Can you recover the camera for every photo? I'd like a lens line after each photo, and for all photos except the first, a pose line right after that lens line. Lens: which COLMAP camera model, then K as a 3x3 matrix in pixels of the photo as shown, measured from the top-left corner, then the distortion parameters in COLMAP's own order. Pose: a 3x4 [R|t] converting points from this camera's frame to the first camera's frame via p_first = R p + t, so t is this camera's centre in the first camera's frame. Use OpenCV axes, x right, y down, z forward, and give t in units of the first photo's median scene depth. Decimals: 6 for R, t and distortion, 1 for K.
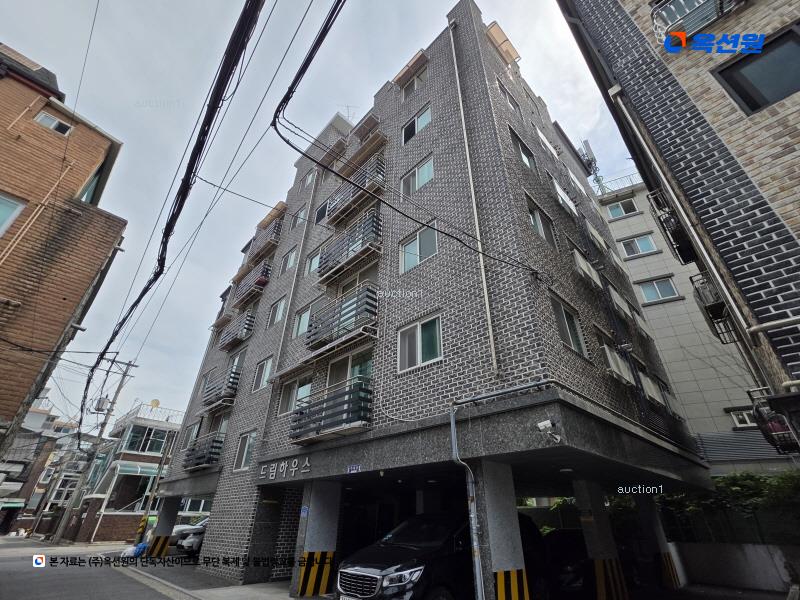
lens RADIAL K [[355.6, 0, 400.0], [0, 355.6, 300.0], [0, 0, 1]] dist [-0.001256, -0.000310]
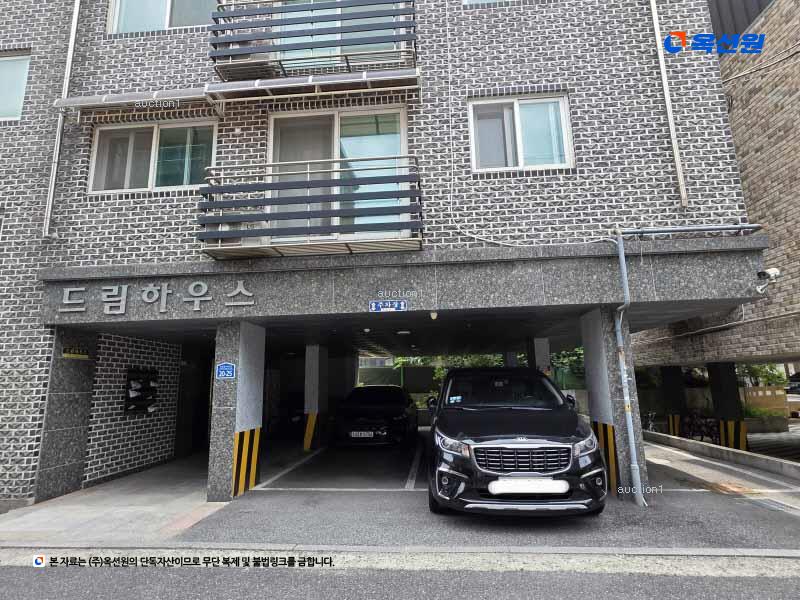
lens RADIAL K [[410.6, 0, 400.4], [0, 410.6, 304.7], [0, 0, 1]] dist [0.000757, 0.000204]
pose [[0.749091, 0.095591, 0.655535, -0.439607], [-0.324699, 0.915503, 0.237539, 0.234481], [-0.577437, -0.390790, 0.716833, 0.382348]]
